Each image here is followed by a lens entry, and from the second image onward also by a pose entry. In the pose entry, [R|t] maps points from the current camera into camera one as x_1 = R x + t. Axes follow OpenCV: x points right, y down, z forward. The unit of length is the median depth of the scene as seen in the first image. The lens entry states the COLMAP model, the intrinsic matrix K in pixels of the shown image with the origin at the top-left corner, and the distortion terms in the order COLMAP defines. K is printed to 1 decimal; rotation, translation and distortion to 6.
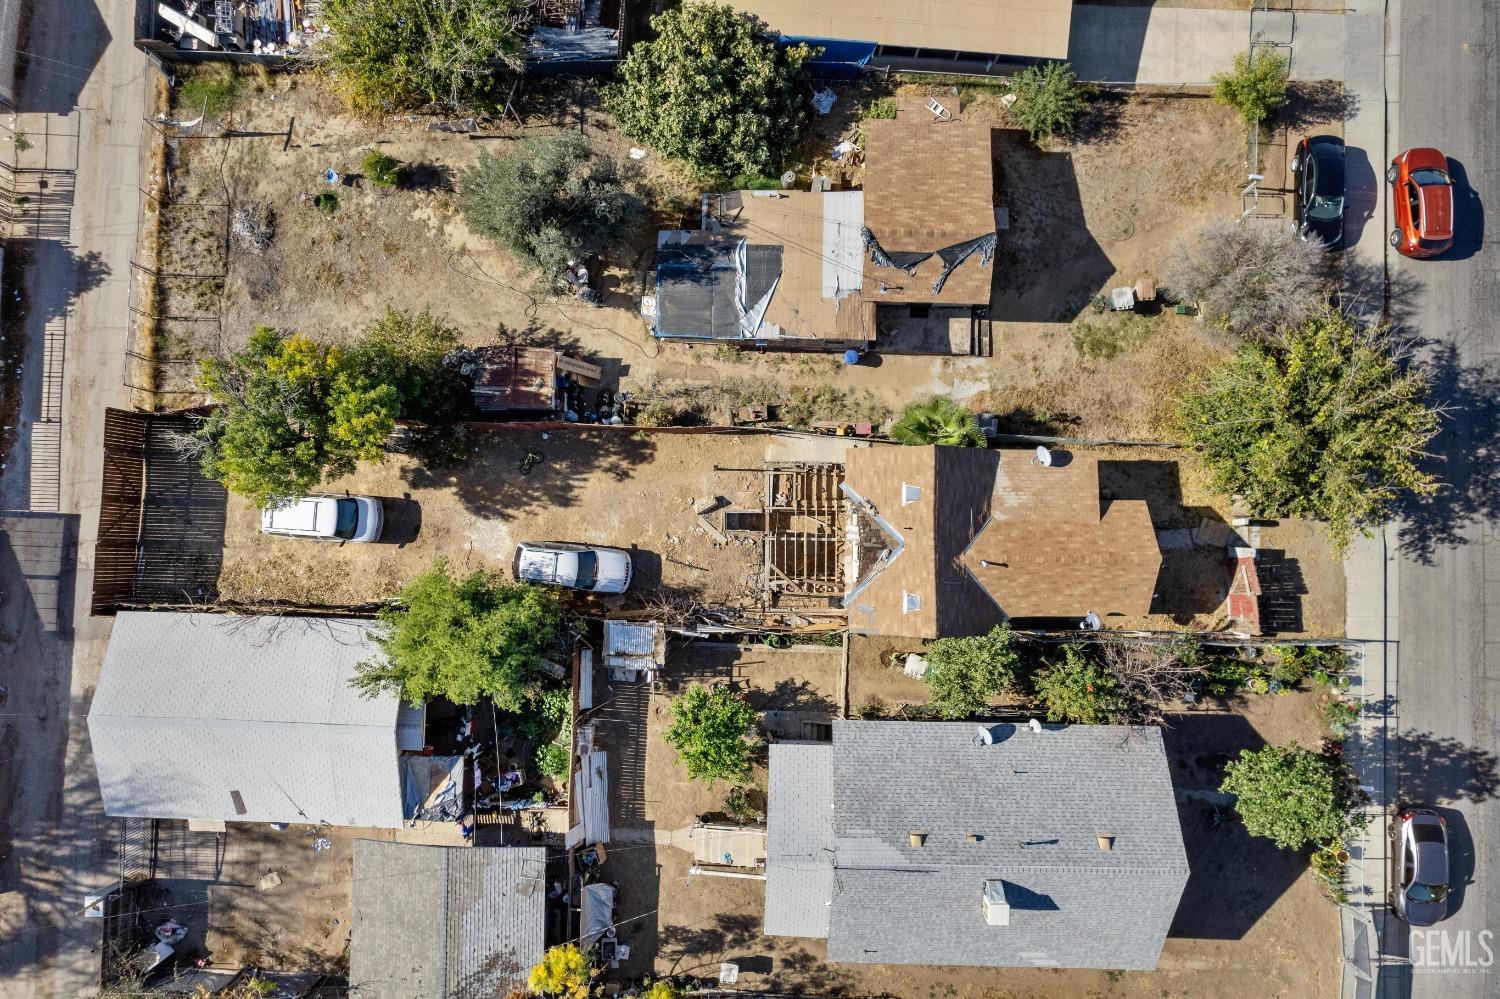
lens RADIAL K [[959.0, 0, 758.7], [0, 959.0, 502.4], [0, 0, 1]] dist [-0.067655, 0.071198]
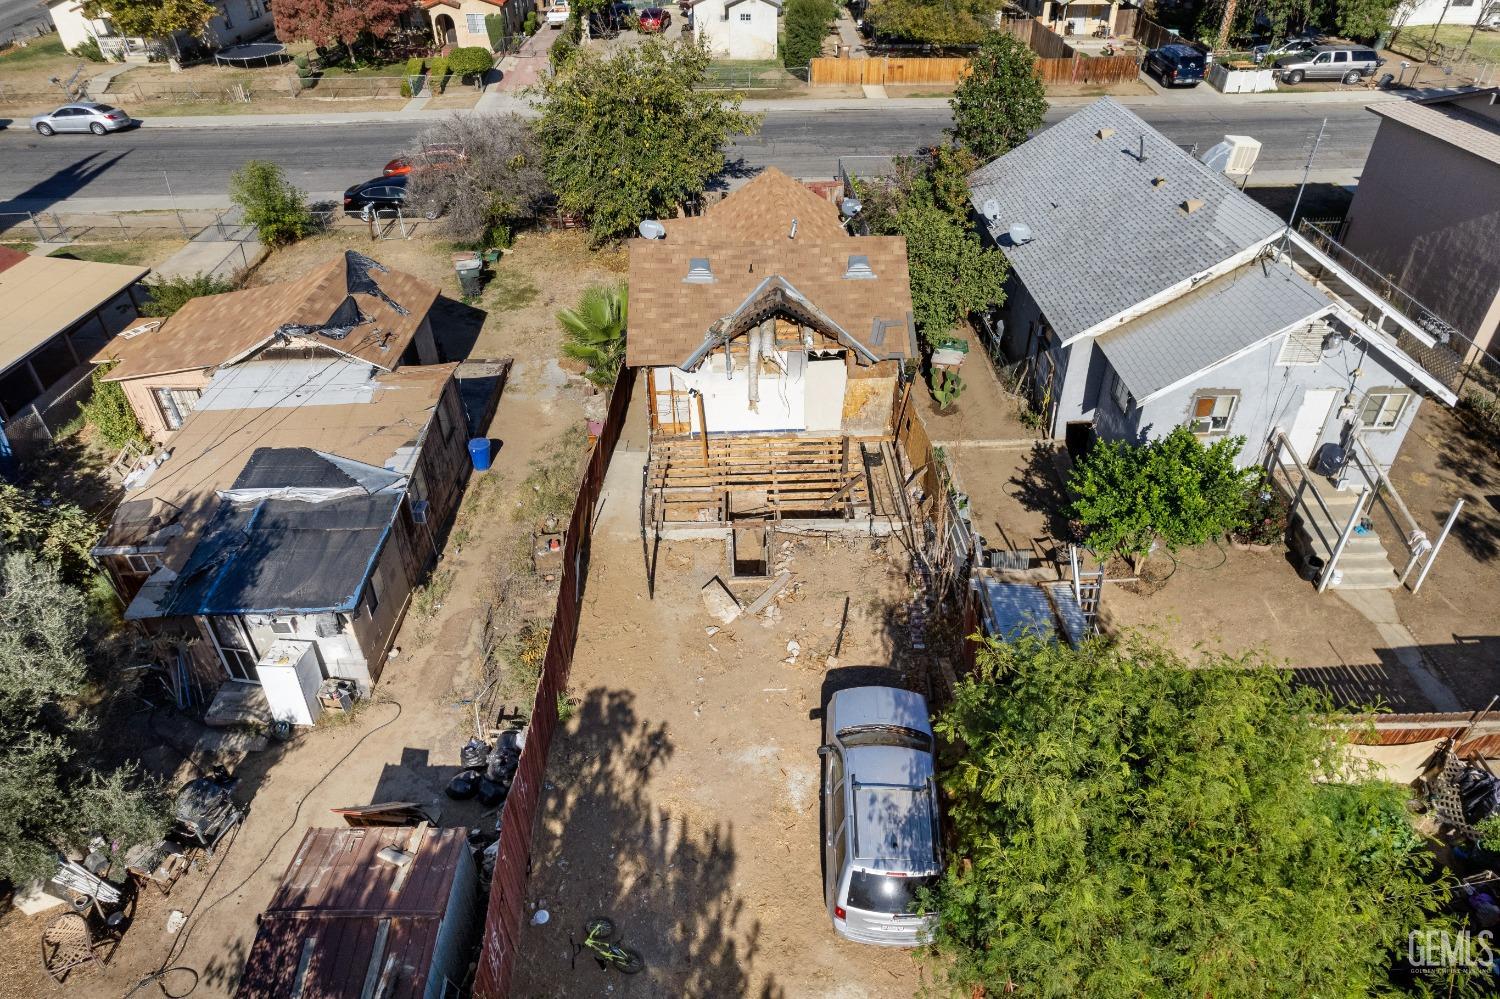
lens RADIAL K [[959.0, 0, 758.7], [0, 959.0, 502.4], [0, 0, 1]] dist [-0.067655, 0.071198]
pose [[-0.052649, -0.572707, 0.818067, -0.446610], [0.998156, -0.005397, 0.060461, -0.008039], [-0.030211, 0.819742, 0.571935, 0.673900]]
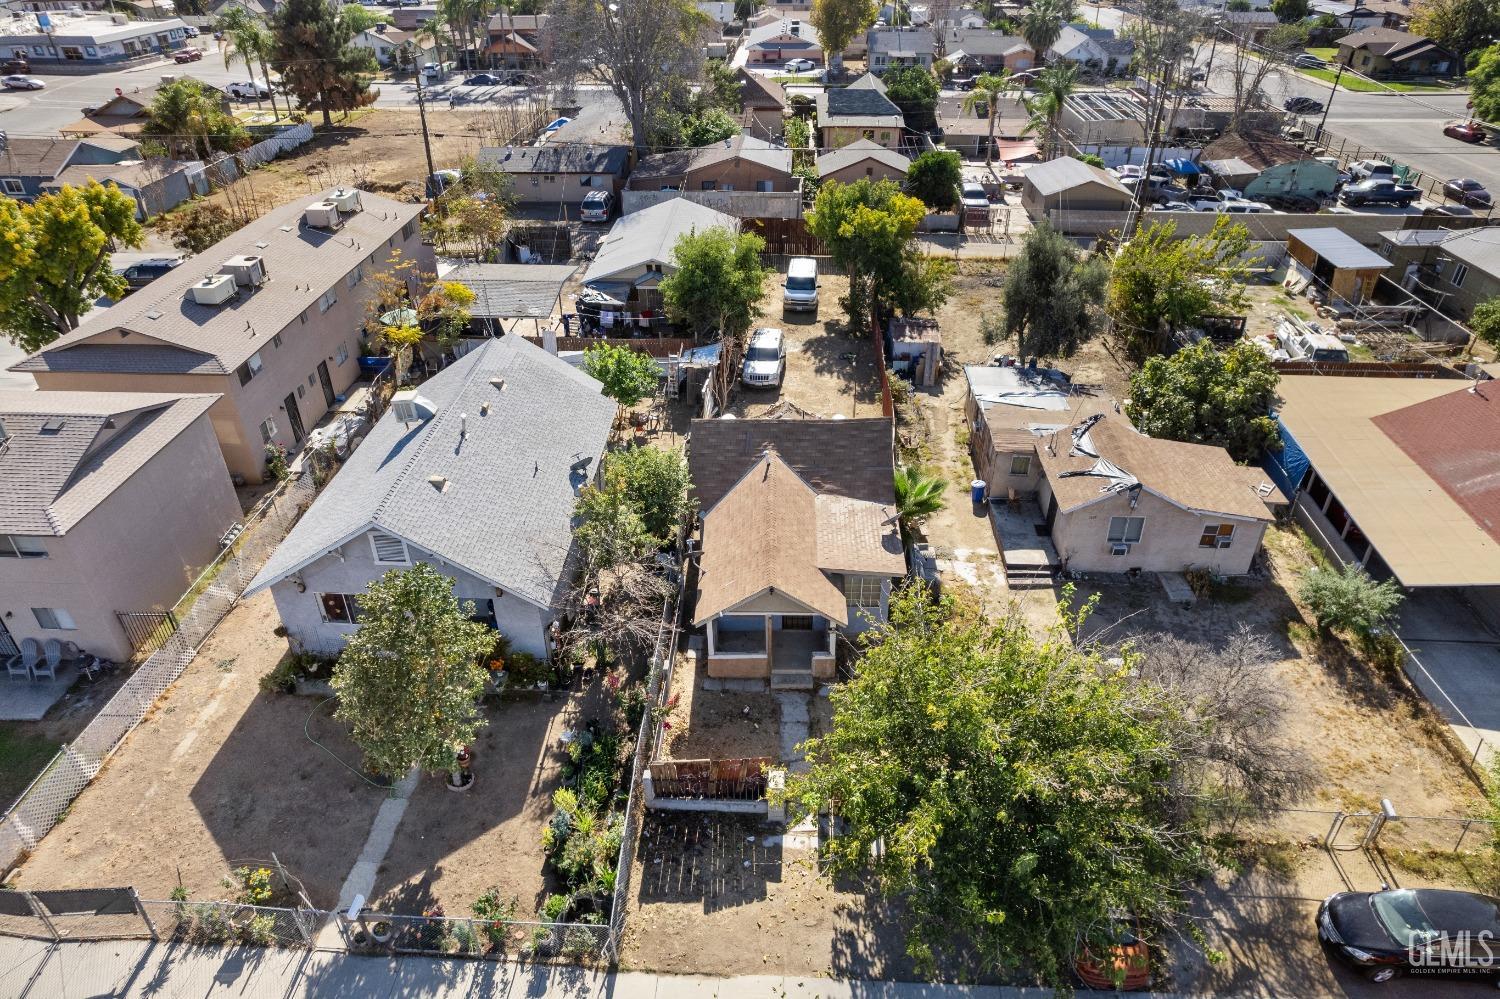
lens RADIAL K [[959.0, 0, 758.7], [0, 959.0, 502.4], [0, 0, 1]] dist [-0.067655, 0.071198]
pose [[-0.016255, 0.551696, -0.833887, 0.927897], [-0.999089, 0.023955, 0.035324, 0.037456], [0.039463, 0.833701, 0.550804, 0.477322]]
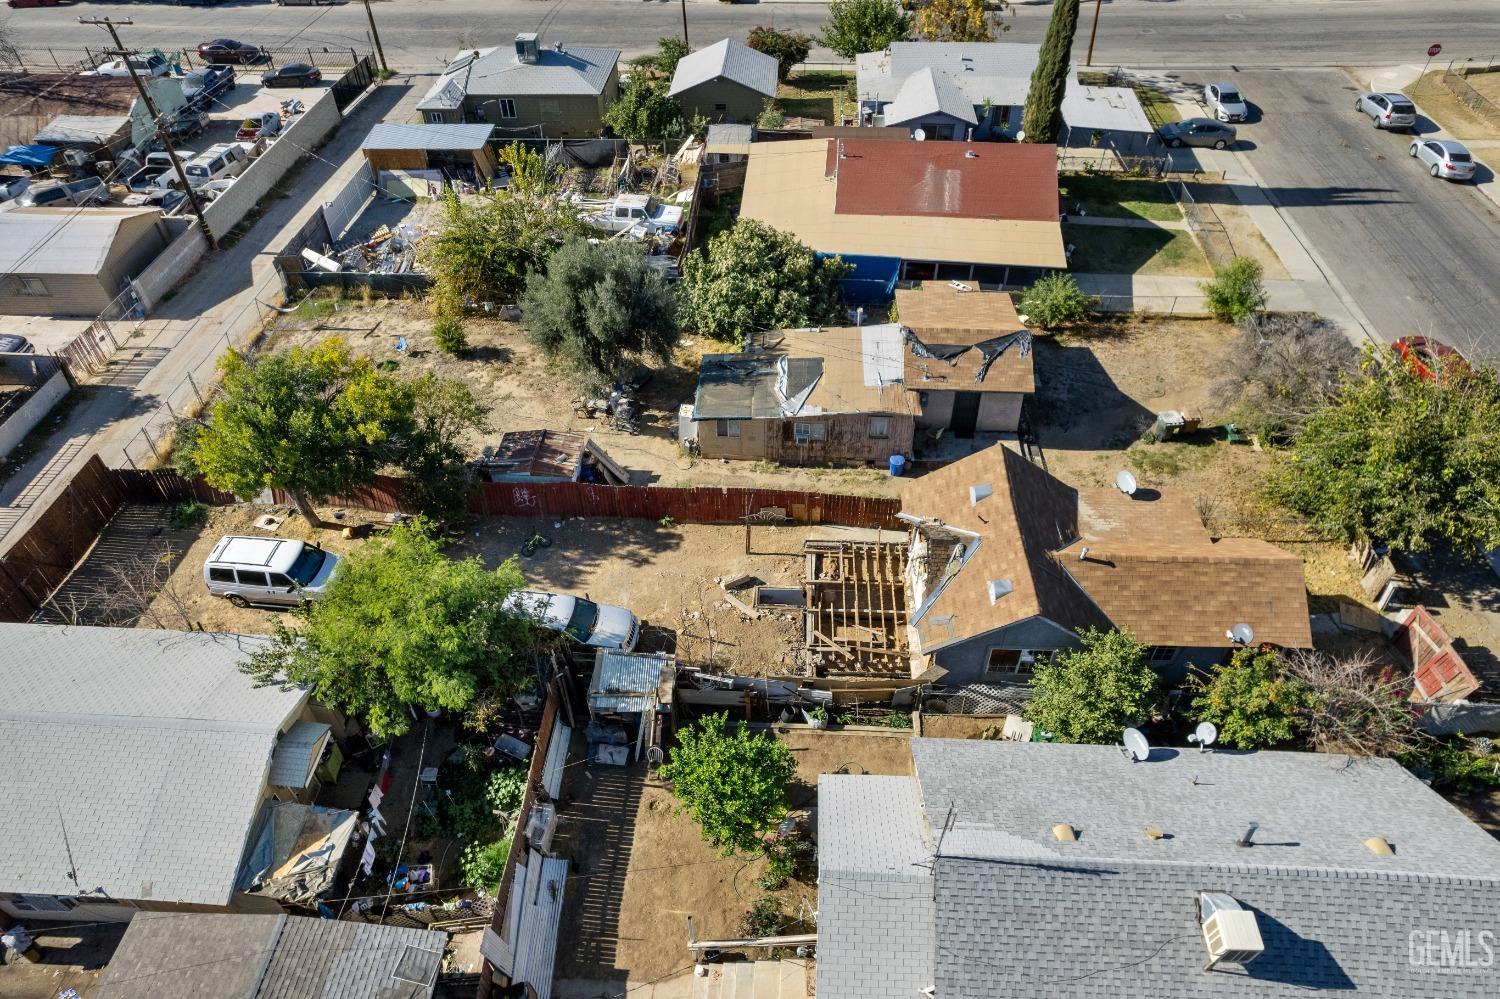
lens RADIAL K [[959.0, 0, 758.7], [0, 959.0, 502.4], [0, 0, 1]] dist [-0.067655, 0.071198]
pose [[0.999576, 0.019595, -0.021559, -0.018489], [-0.029064, 0.721637, -0.691661, 0.535818], [0.002004, 0.691994, 0.721900, 0.352291]]
